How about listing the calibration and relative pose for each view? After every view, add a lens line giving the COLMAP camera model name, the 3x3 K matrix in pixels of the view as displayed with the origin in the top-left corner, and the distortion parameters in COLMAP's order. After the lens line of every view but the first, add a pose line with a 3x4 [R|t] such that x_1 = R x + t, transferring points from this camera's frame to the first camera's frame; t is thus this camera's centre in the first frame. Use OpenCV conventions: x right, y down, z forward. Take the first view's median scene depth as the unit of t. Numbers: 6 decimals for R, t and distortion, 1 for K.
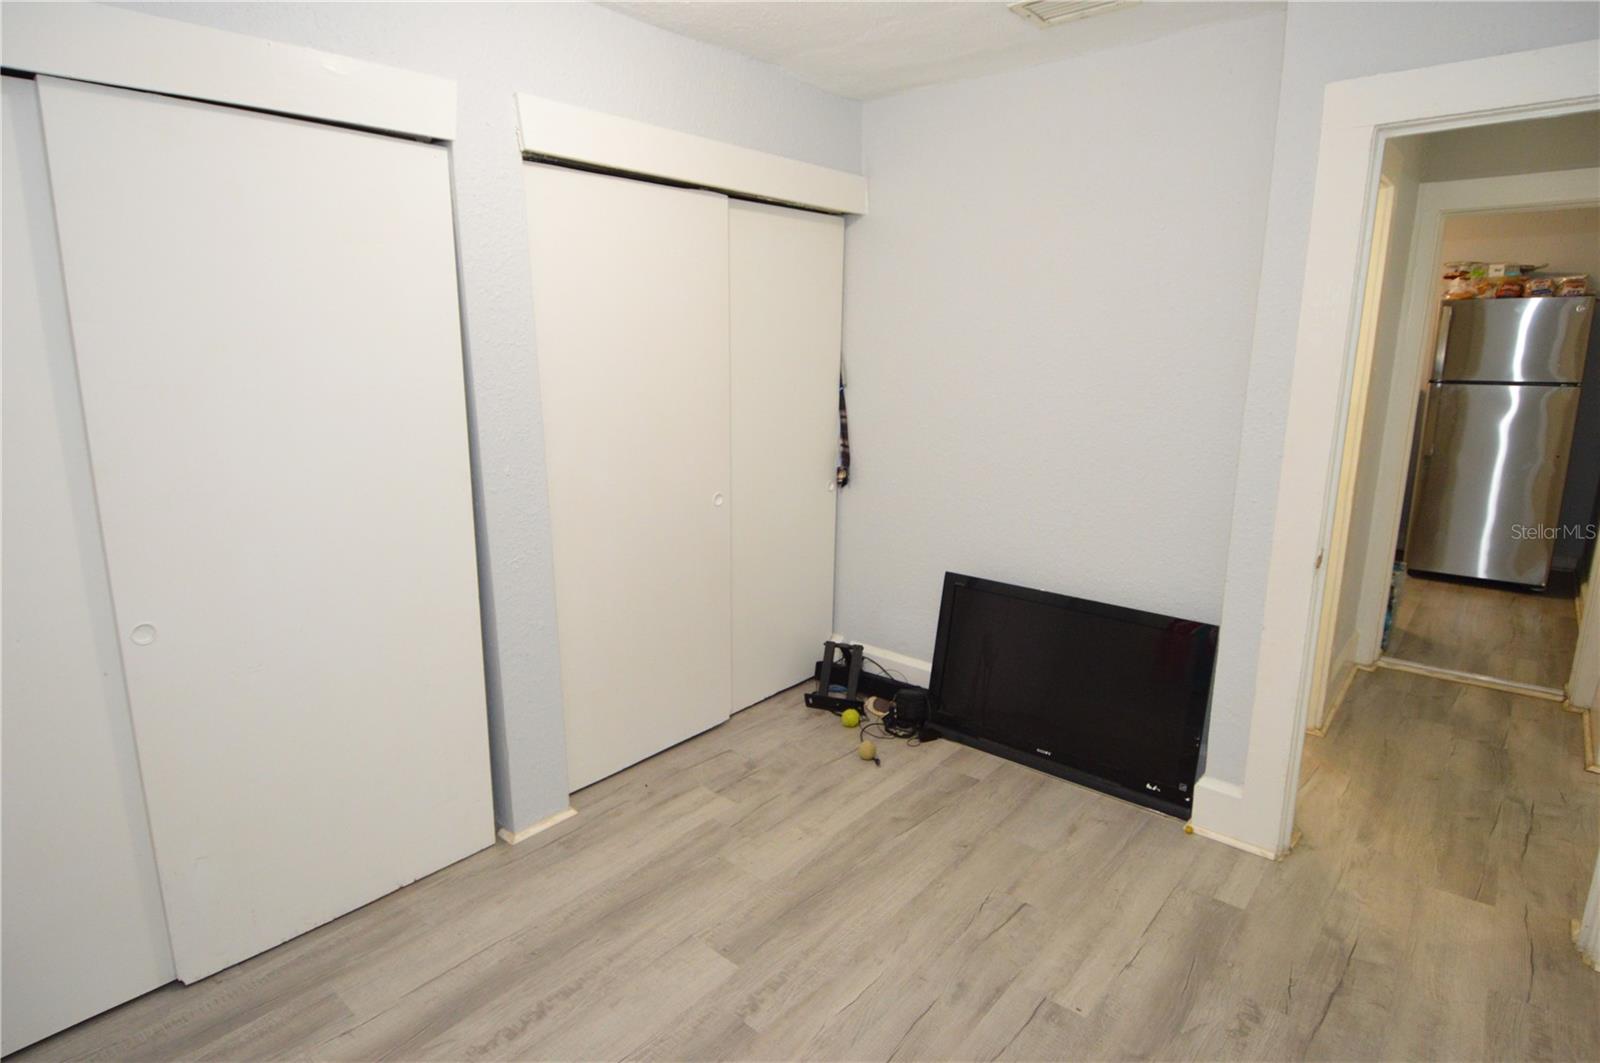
lens RADIAL K [[847.0, 0, 801.6], [0, 847.0, 523.1], [0, 0, 1]] dist [0.030624, -0.038582]
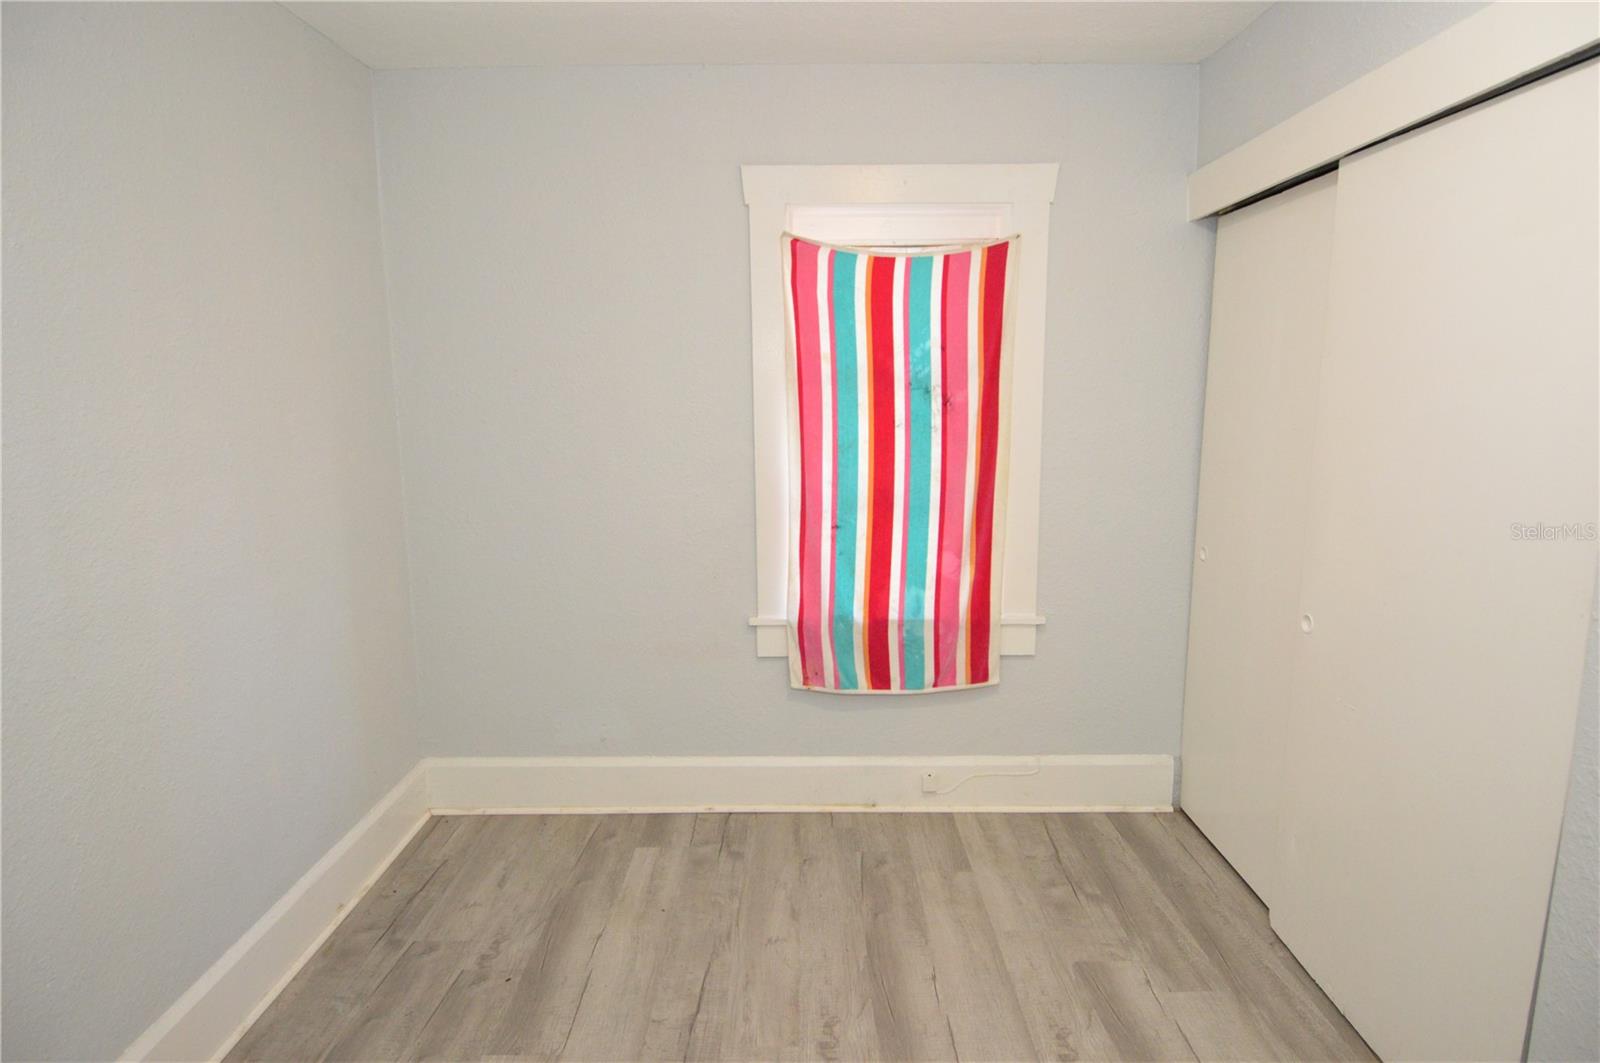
lens RADIAL K [[847.0, 0, 801.6], [0, 847.0, 523.1], [0, 0, 1]] dist [0.030624, -0.038582]
pose [[-0.763224, 0.105785, -0.637416, 0.387469], [-0.127737, 0.942334, 0.309338, -0.218872], [0.633382, 0.317516, -0.705699, 1.074440]]
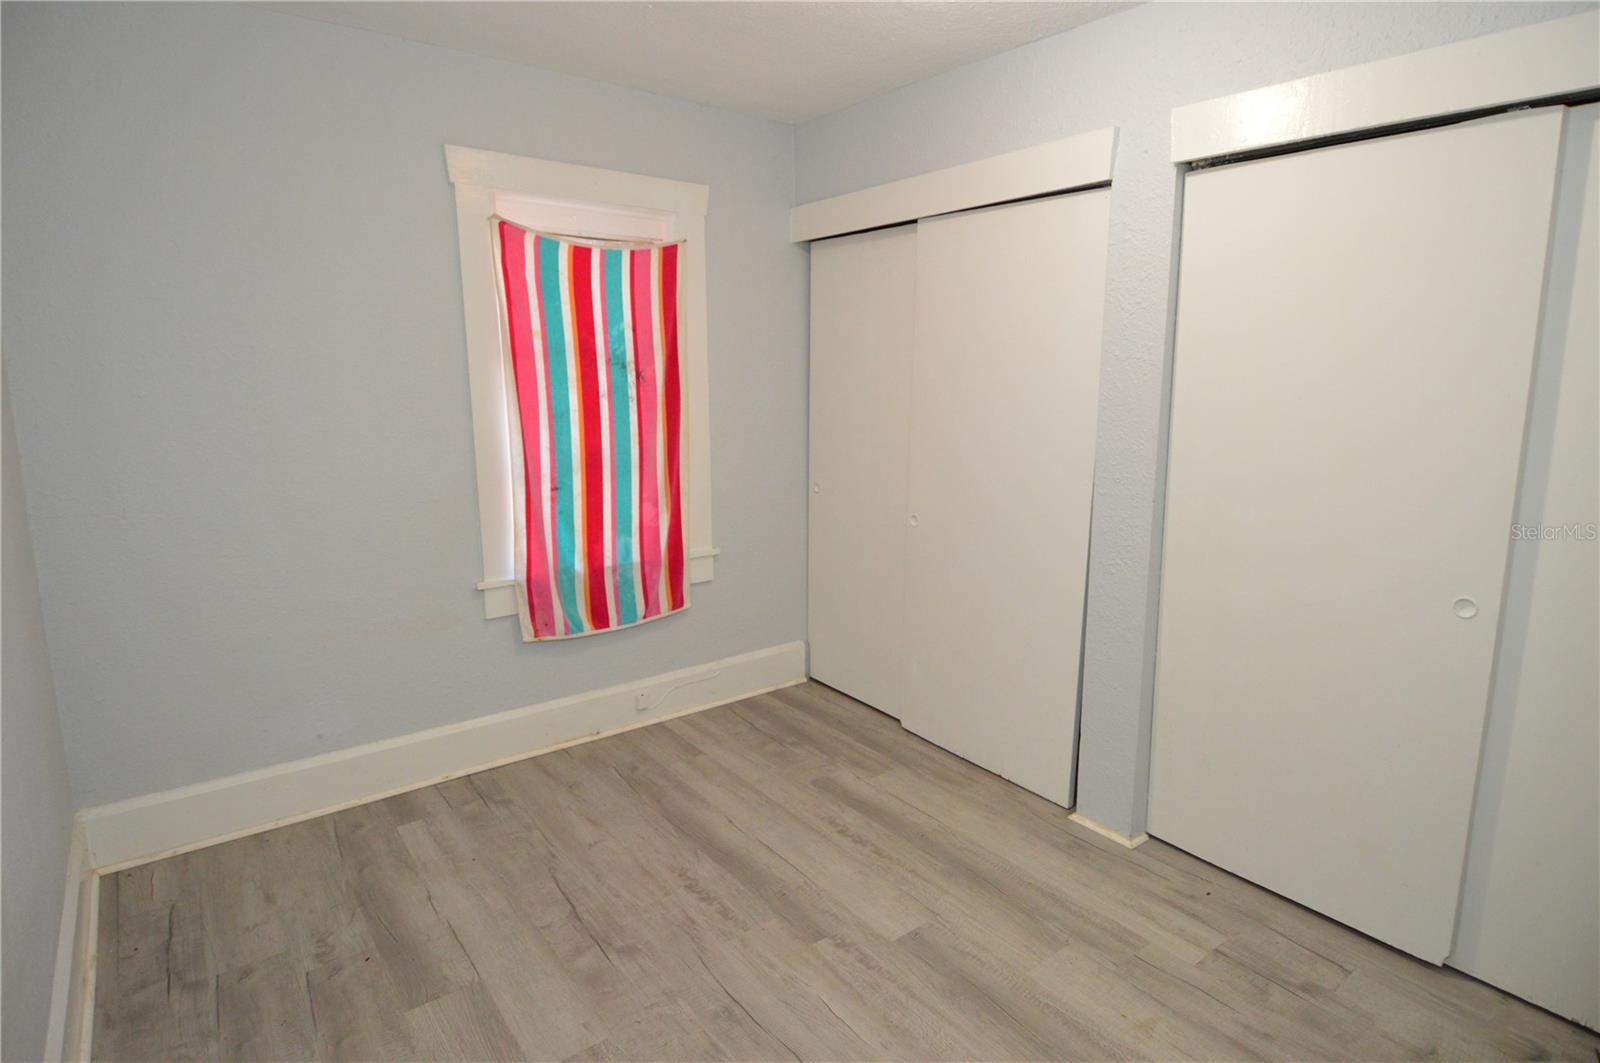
lens RADIAL K [[847.0, 0, 801.6], [0, 847.0, 523.1], [0, 0, 1]] dist [0.030624, -0.038582]
pose [[-0.208723, 0.174414, -0.962296, 0.799701], [-0.207295, 0.953720, 0.217822, -0.165395], [0.955753, 0.244944, -0.162908, 0.852996]]
